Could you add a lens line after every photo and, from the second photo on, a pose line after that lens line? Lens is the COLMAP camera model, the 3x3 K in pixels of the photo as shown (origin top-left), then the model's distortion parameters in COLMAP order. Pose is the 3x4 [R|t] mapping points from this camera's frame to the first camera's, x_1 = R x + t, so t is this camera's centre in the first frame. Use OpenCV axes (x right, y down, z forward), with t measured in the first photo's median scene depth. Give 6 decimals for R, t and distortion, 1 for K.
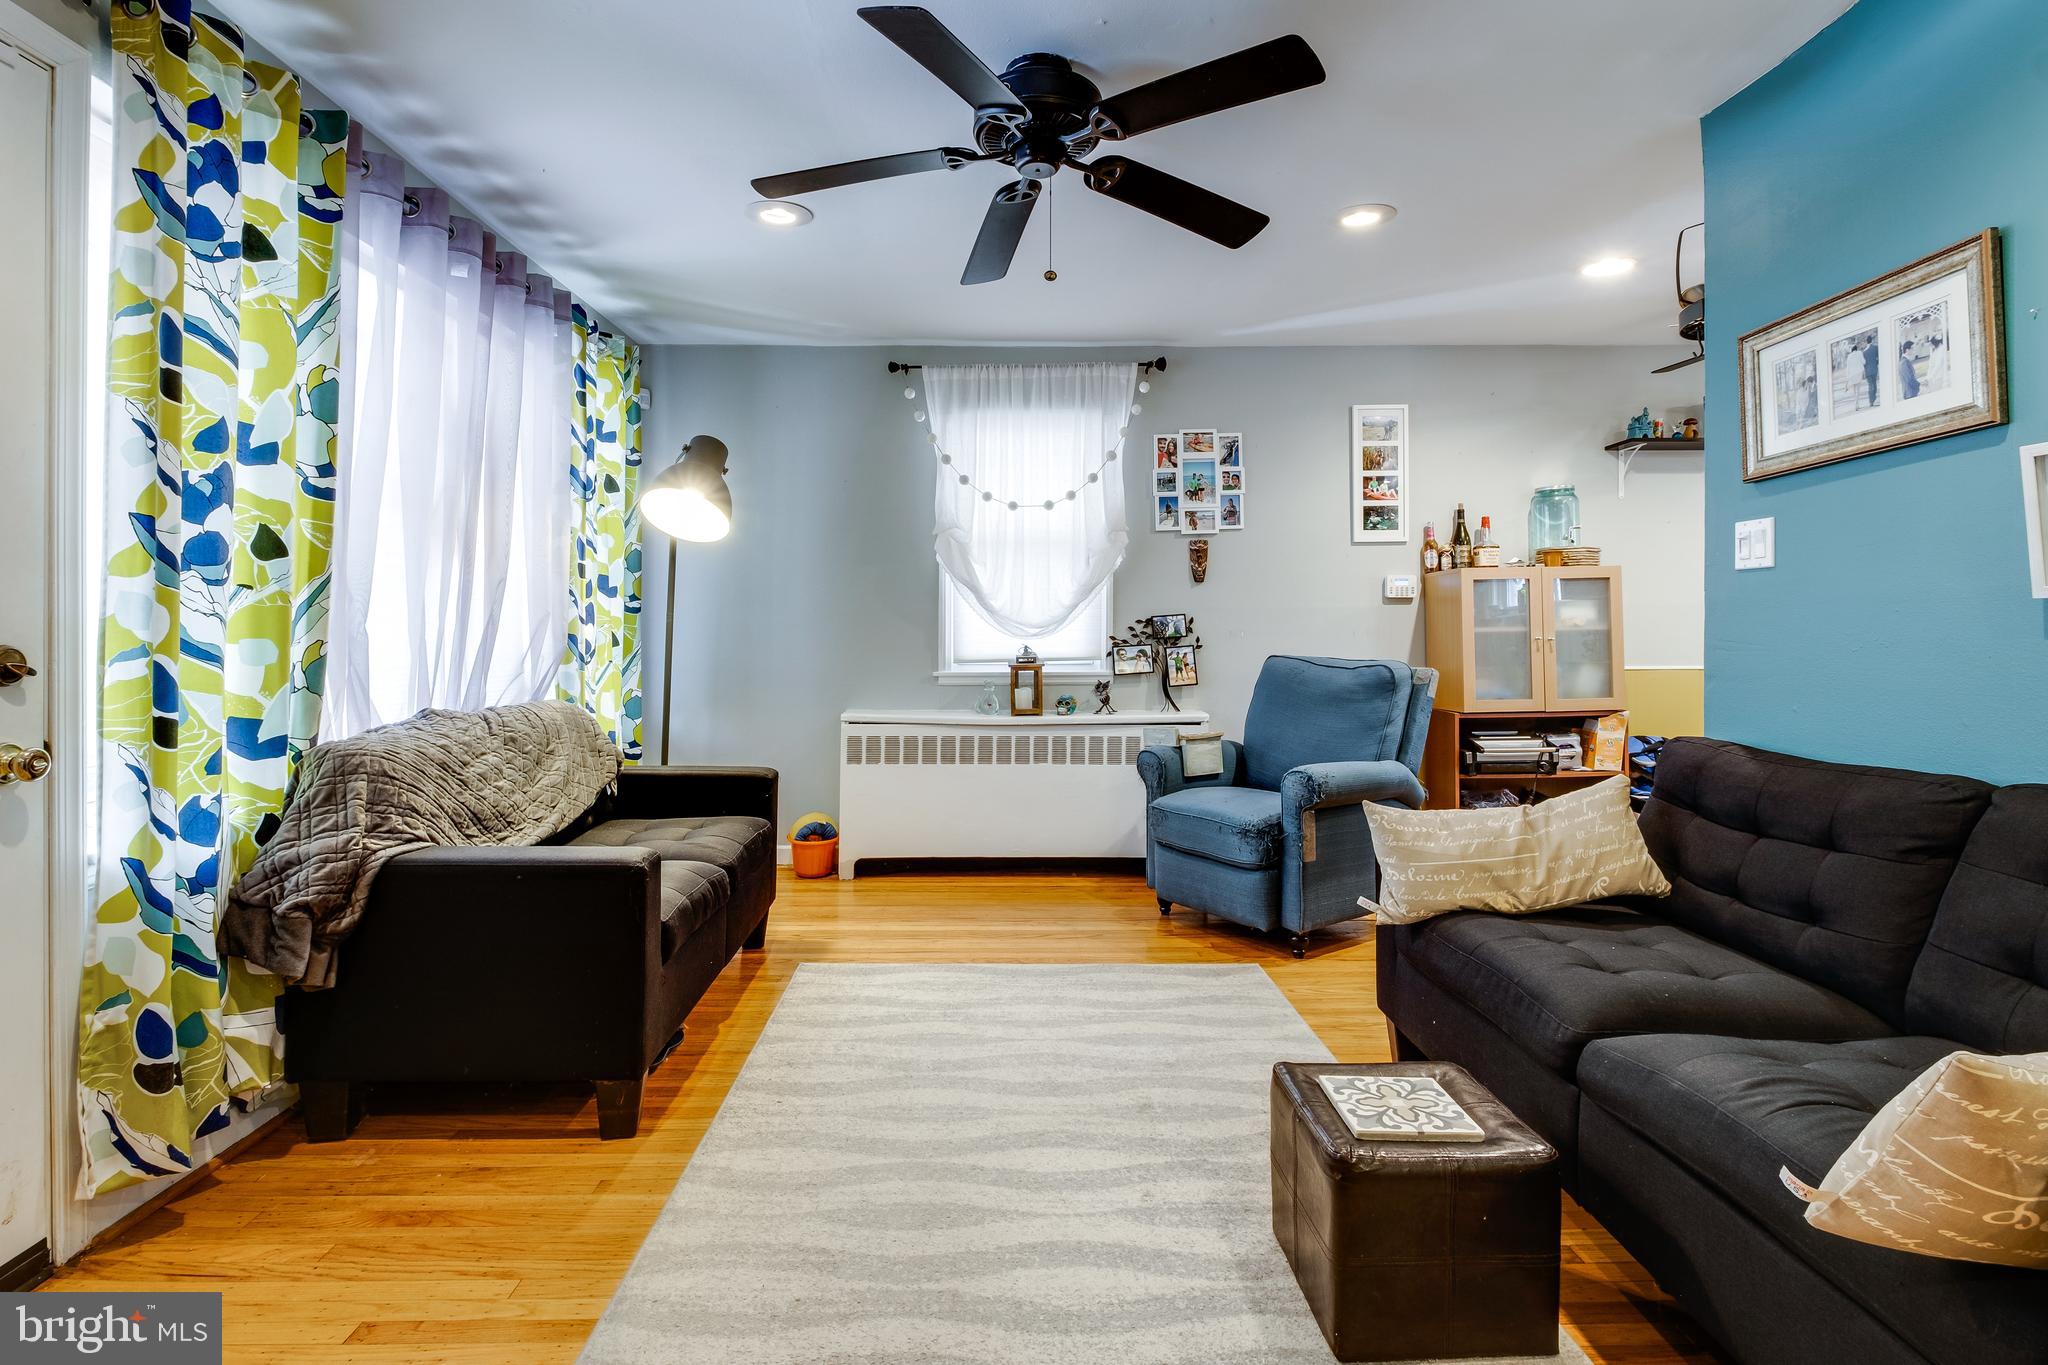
lens RADIAL K [[1006.4, 0, 1023.9], [0, 1006.4, 623.7], [0, 0, 1]] dist [0.003997, -0.006668]
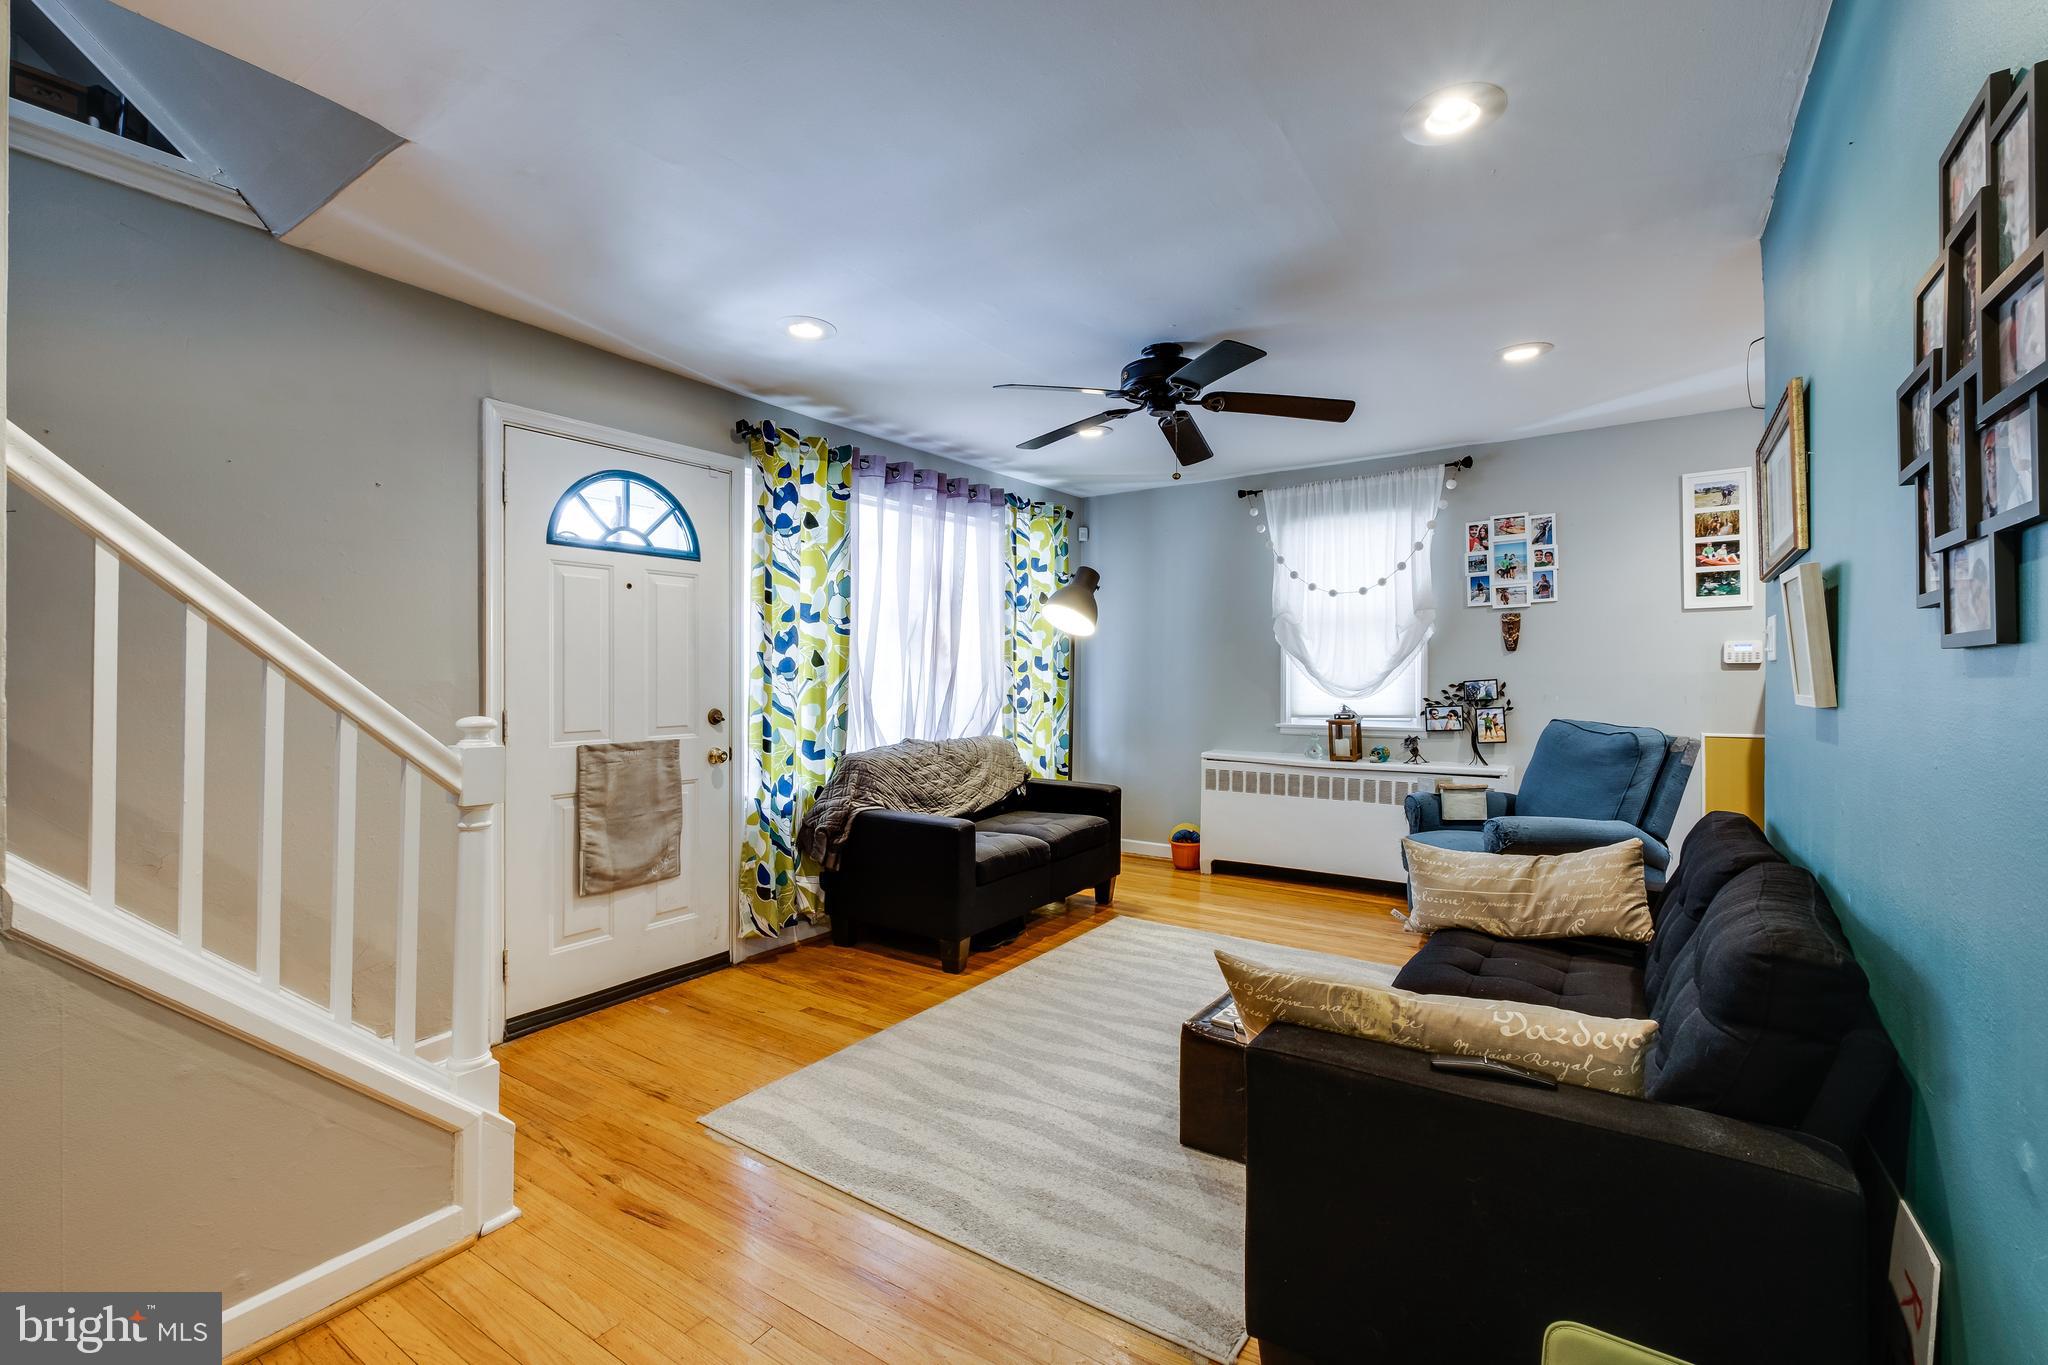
lens RADIAL K [[908.6, 0, 1025.5], [0, 908.6, 657.1], [0, 0, 1]] dist [0.001814, -0.001145]
pose [[0.810010, -0.011000, -0.586313, 0.407648], [0.006268, 0.999929, -0.010102, -0.033931], [0.586383, 0.004508, 0.810021, -0.167680]]
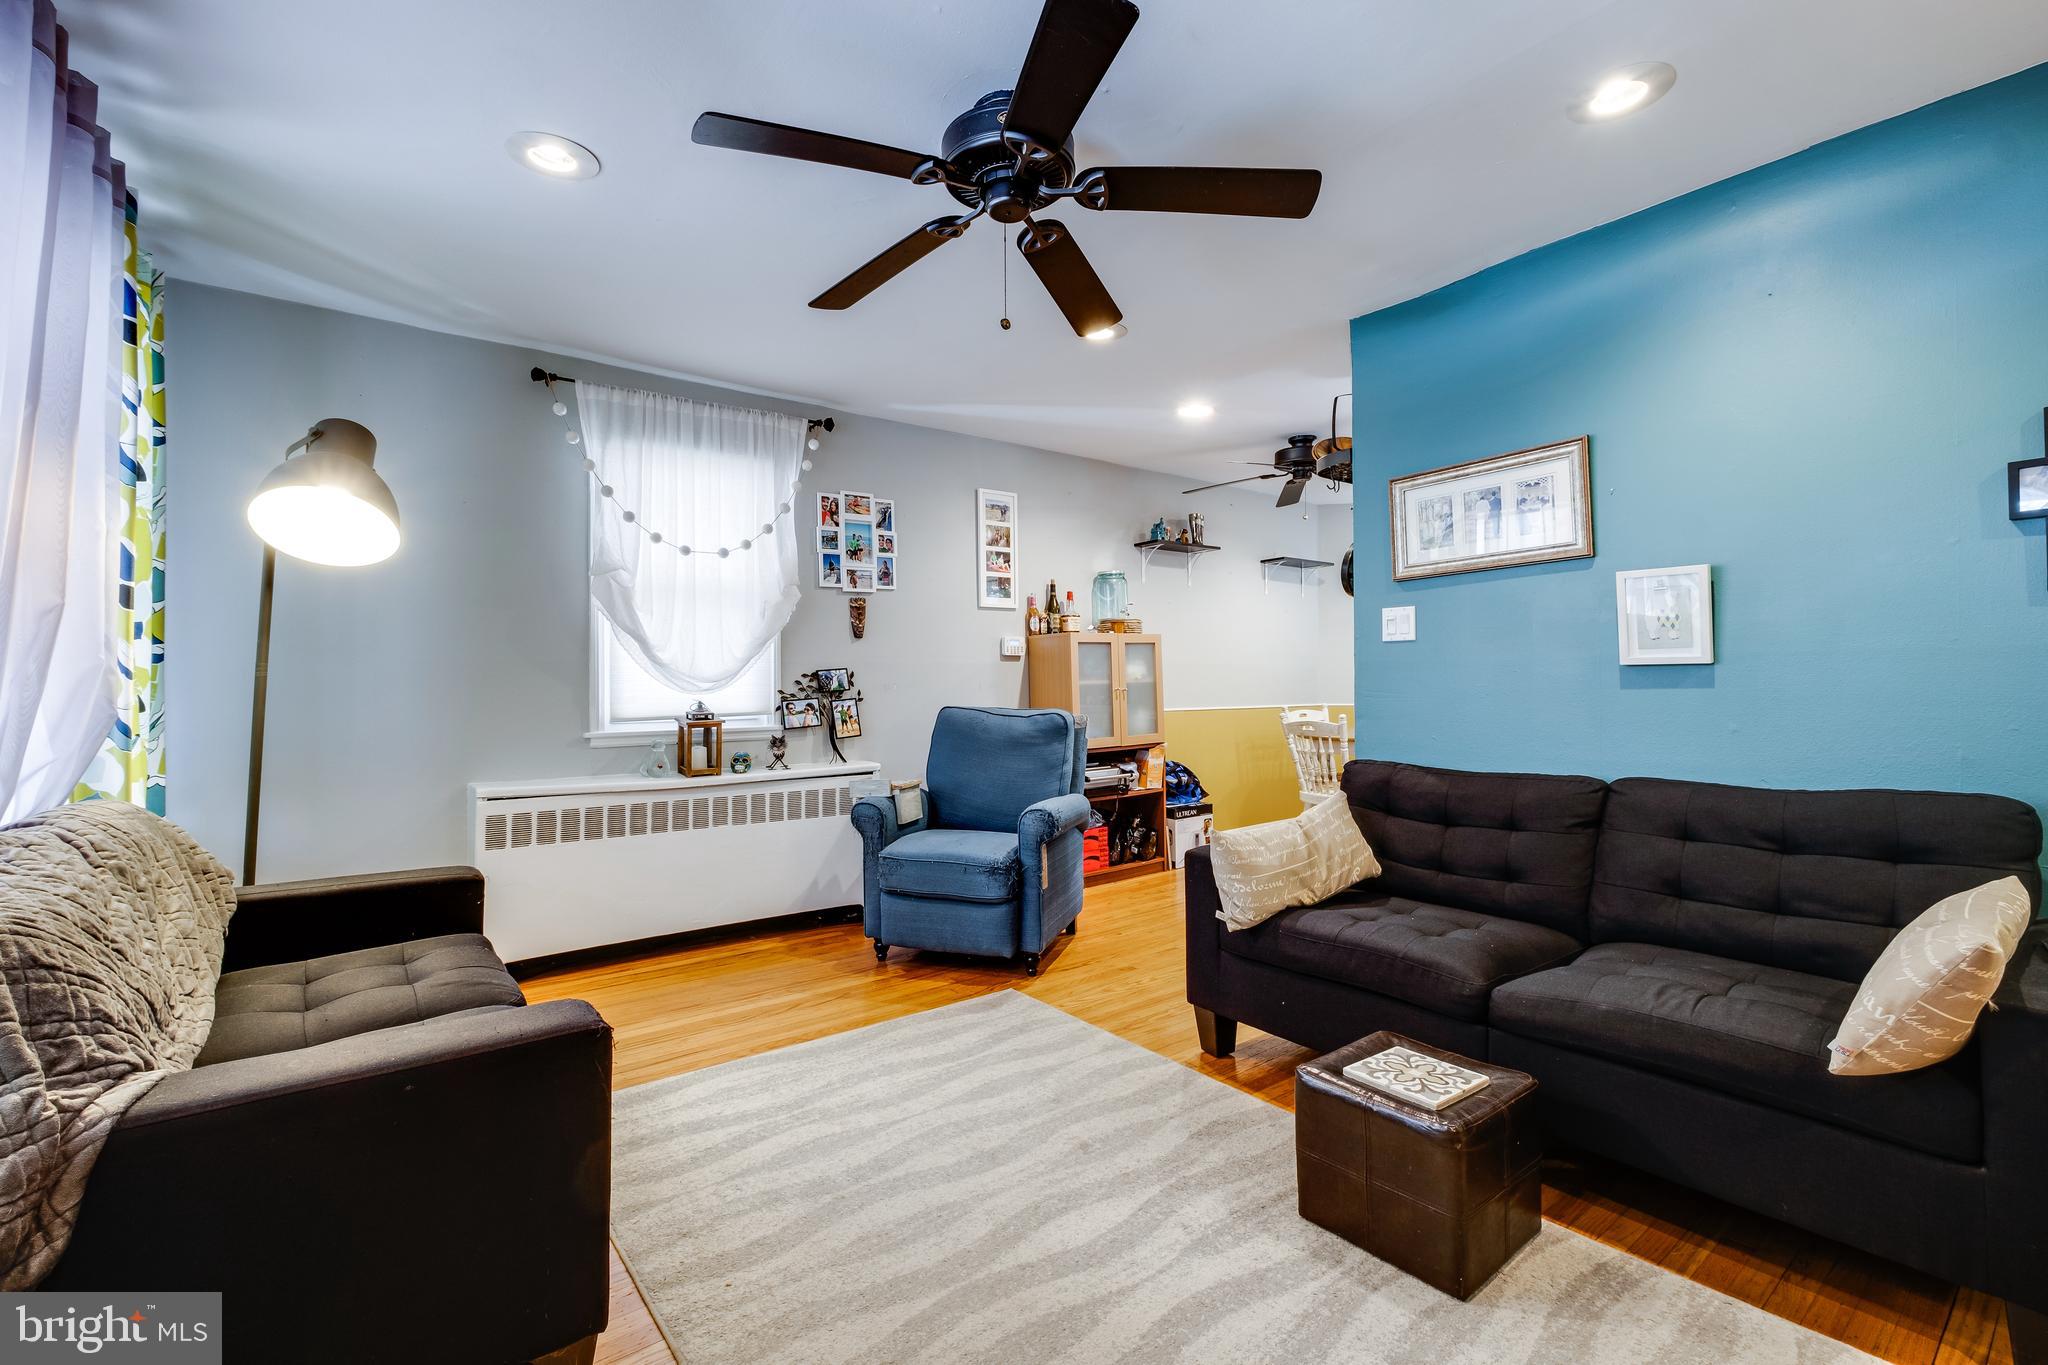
lens RADIAL K [[891.3, 0, 1030.5], [0, 891.3, 672.1], [0, 0, 1]] dist [0.009094, -0.009148]
pose [[0.803566, 0.003312, 0.595206, -0.291337], [-0.001213, 0.999992, -0.003927, -0.002851], [-0.595214, 0.002434, 0.803563, 0.180786]]
